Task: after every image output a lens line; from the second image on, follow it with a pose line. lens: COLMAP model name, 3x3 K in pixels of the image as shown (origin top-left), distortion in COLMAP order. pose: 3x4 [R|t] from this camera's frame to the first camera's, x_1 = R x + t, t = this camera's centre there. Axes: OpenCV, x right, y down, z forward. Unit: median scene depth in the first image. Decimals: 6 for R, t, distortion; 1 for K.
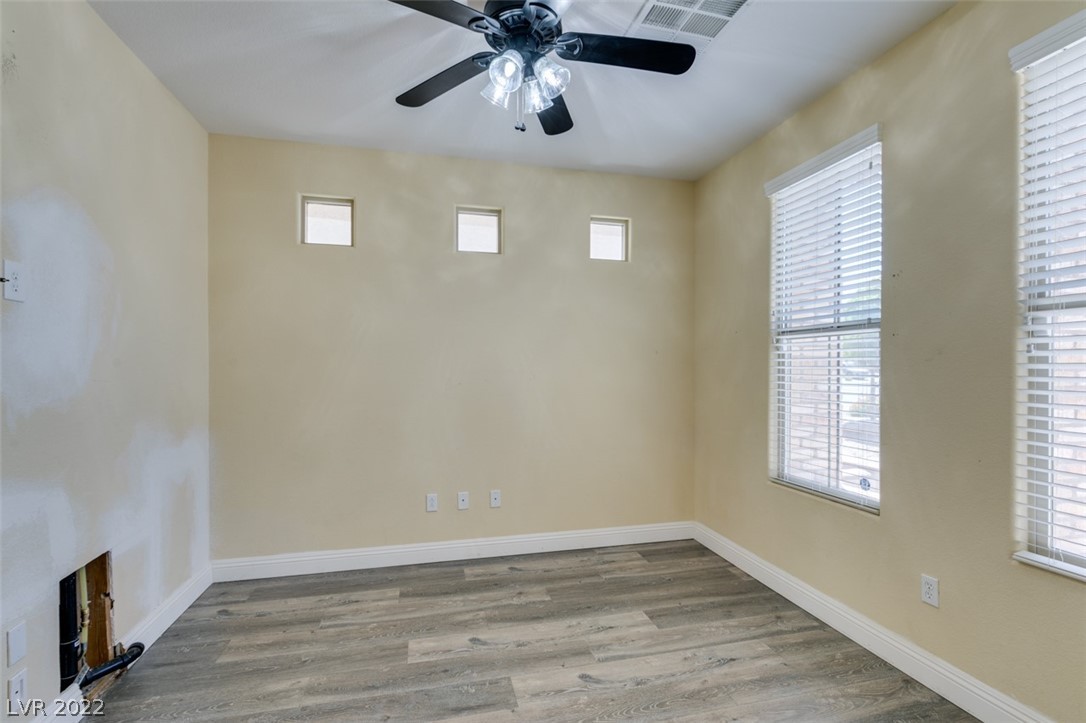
lens RADIAL K [[486.6, 0, 544.8], [0, 486.6, 366.8], [0, 0, 1]] dist [0.005984, -0.001050]
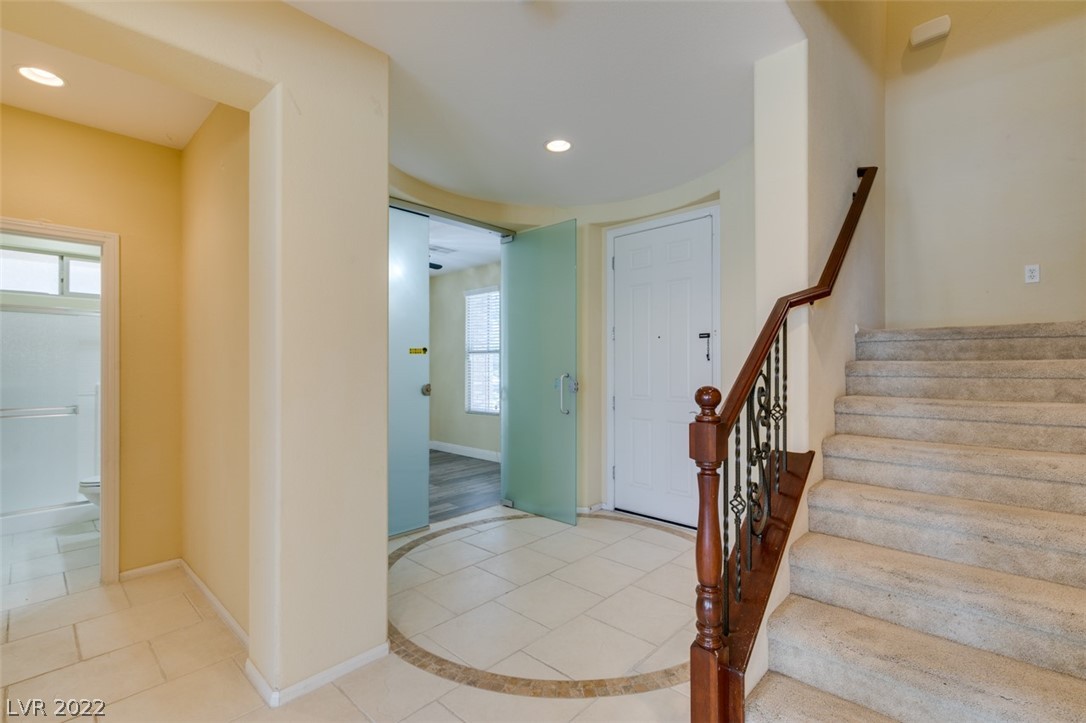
lens RADIAL K [[486.6, 0, 548.2], [0, 486.6, 362.8], [0, 0, 1]] dist [0.005984, -0.001050]
pose [[0.822927, 0.001403, 0.568145, -0.601419], [0.003362, 0.999967, -0.007339, 0.001875], [-0.568137, 0.007949, 0.822895, -1.284229]]
